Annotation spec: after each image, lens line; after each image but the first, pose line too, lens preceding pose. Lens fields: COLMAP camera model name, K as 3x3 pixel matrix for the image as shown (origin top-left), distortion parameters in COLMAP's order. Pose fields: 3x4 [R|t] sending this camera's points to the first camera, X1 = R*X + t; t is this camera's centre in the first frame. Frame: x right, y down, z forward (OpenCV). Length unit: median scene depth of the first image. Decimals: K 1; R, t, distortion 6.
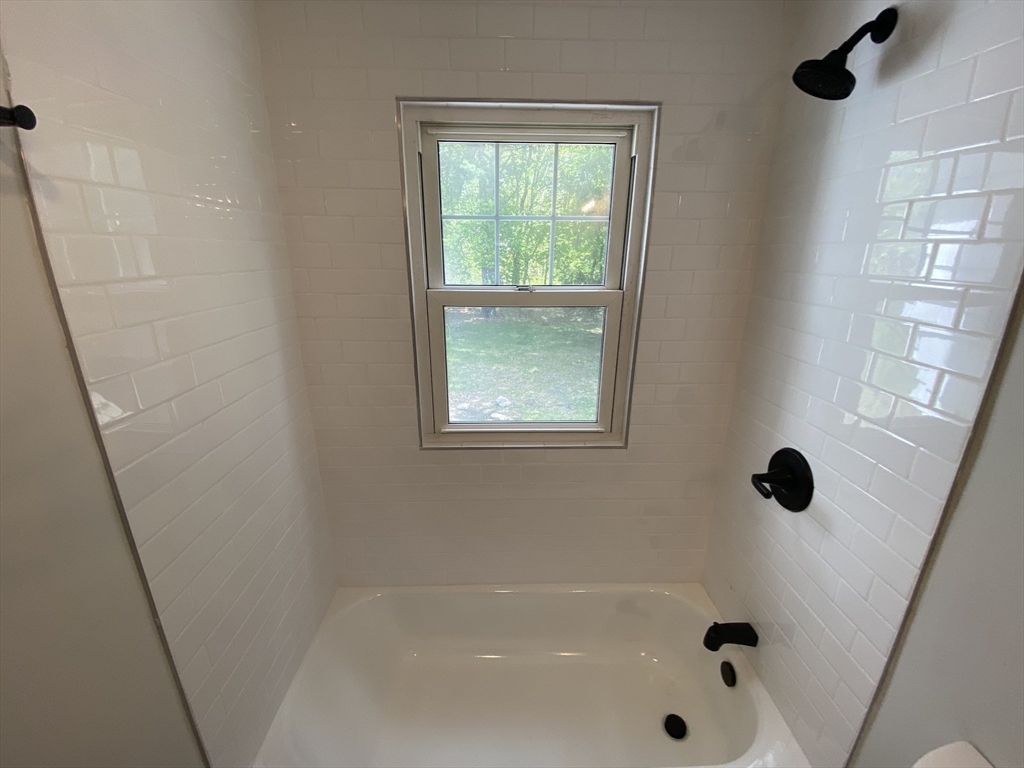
lens RADIAL K [[411.9, 0, 515.7], [0, 411.9, 390.1], [0, 0, 1]] dist [0.009054, -0.014262]
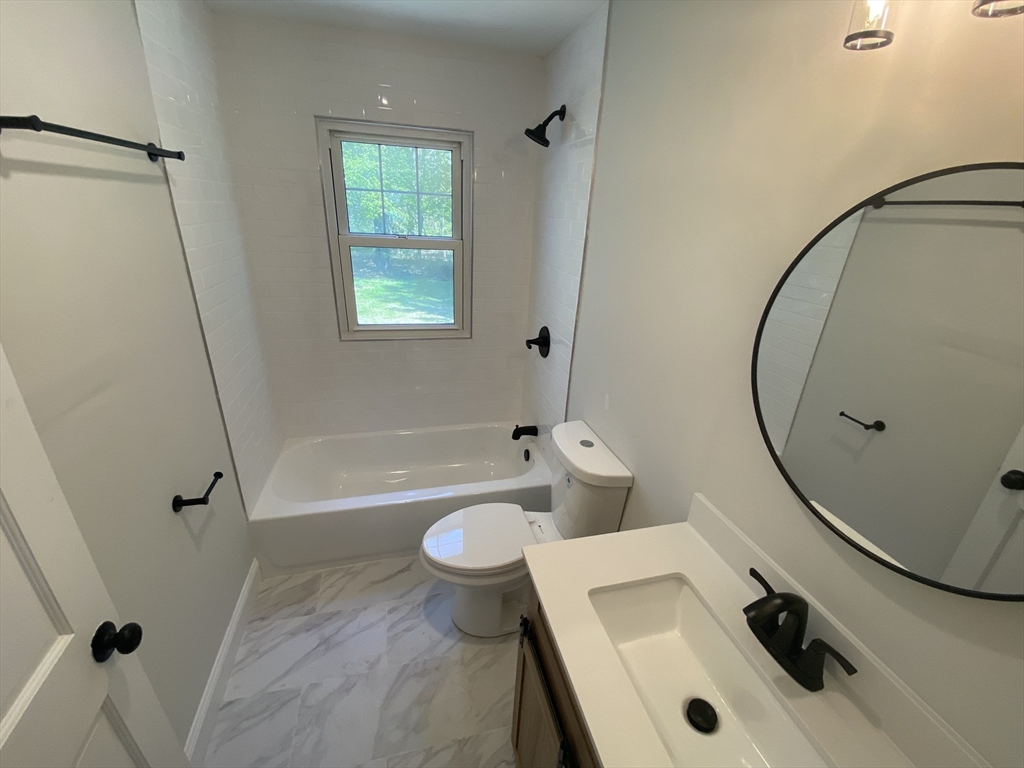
lens RADIAL K [[411.9, 0, 516.4], [0, 411.9, 390.5], [0, 0, 1]] dist [0.009054, -0.014262]
pose [[0.975787, -0.044930, 0.214060, 0.090444], [0.024076, 0.994791, 0.099052, 0.222372], [-0.217395, -0.091500, 0.971785, -0.792188]]
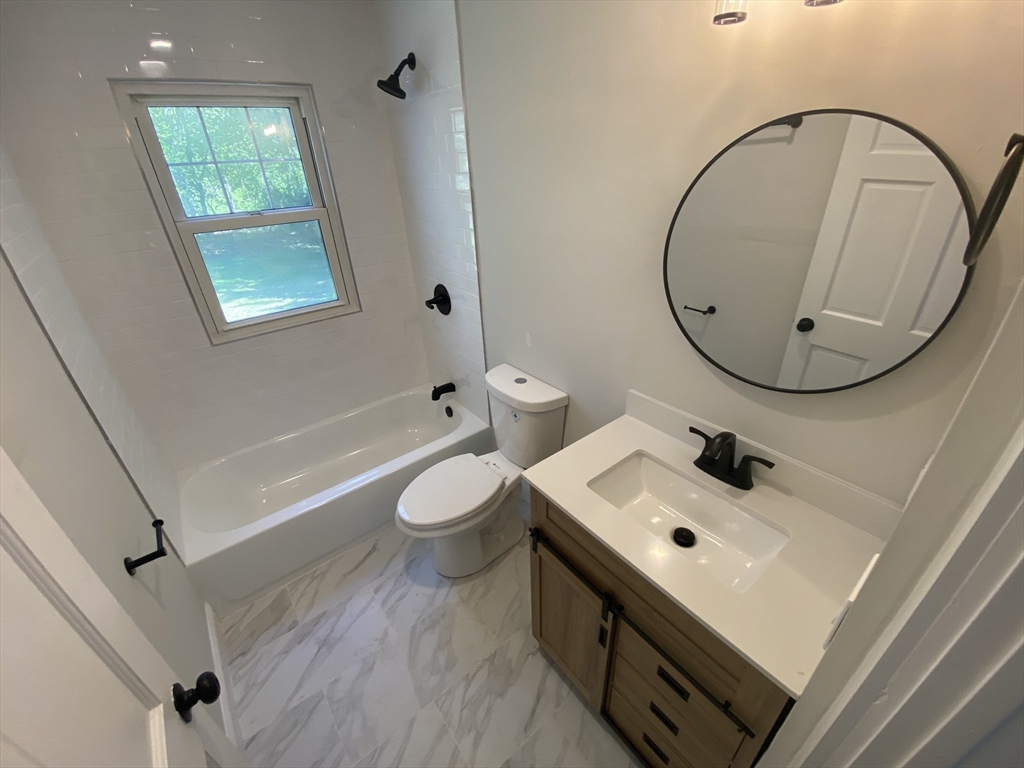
lens RADIAL K [[411.9, 0, 511.9], [0, 411.9, 390.3], [0, 0, 1]] dist [0.009054, -0.014262]
pose [[0.807536, -0.321127, 0.494735, -0.176414], [0.222583, 0.942691, 0.248577, 0.187493], [-0.546207, -0.090615, 0.832734, -0.793150]]
